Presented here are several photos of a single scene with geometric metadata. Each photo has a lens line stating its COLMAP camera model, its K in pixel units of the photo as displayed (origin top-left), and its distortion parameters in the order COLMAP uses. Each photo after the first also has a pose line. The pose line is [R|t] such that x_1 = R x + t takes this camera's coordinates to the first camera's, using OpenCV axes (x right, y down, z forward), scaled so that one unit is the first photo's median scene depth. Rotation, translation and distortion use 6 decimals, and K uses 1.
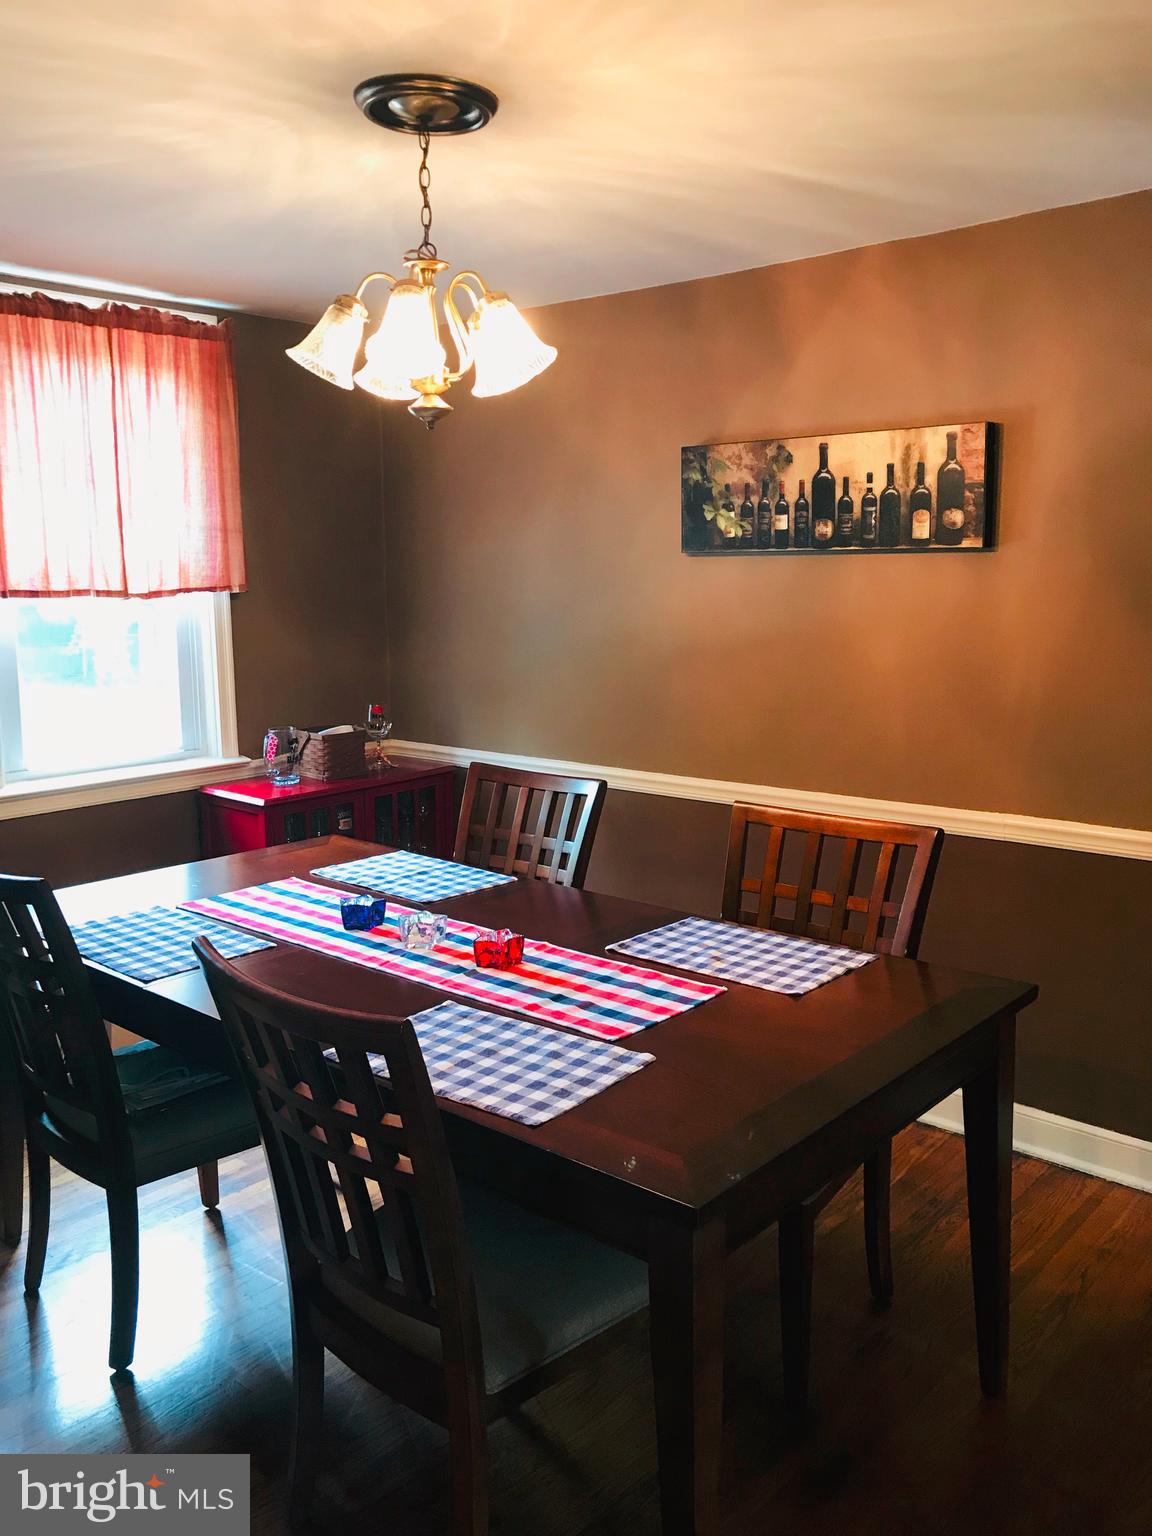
lens RADIAL K [[1298.5, 0, 574.4], [0, 1298.5, 760.1], [0, 0, 1]] dist [0.045294, -0.003423]
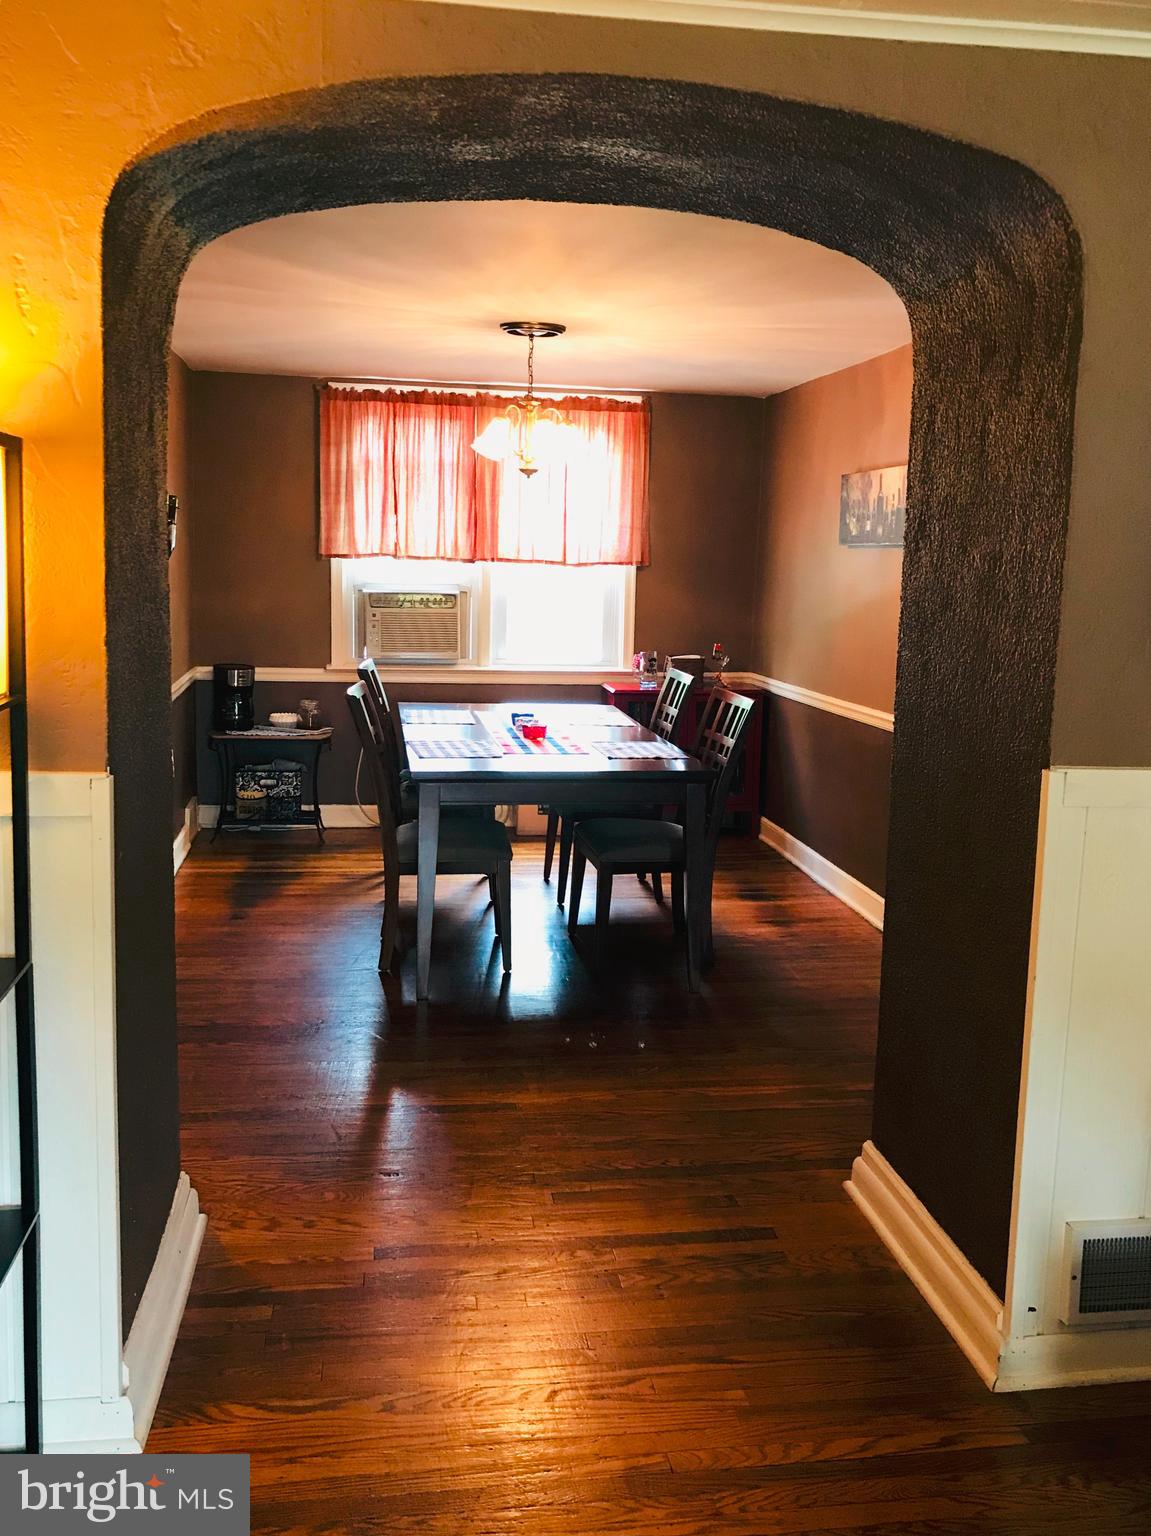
lens RADIAL K [[1381.8, 0, 574.9], [0, 1381.8, 766.7], [0, 0, 1]] dist [-0.006880, -0.004244]
pose [[0.790261, 0.120223, -0.600861, 0.791994], [-0.128941, 0.991236, 0.028746, 0.082670], [0.599051, 0.054759, 0.798836, -0.418818]]
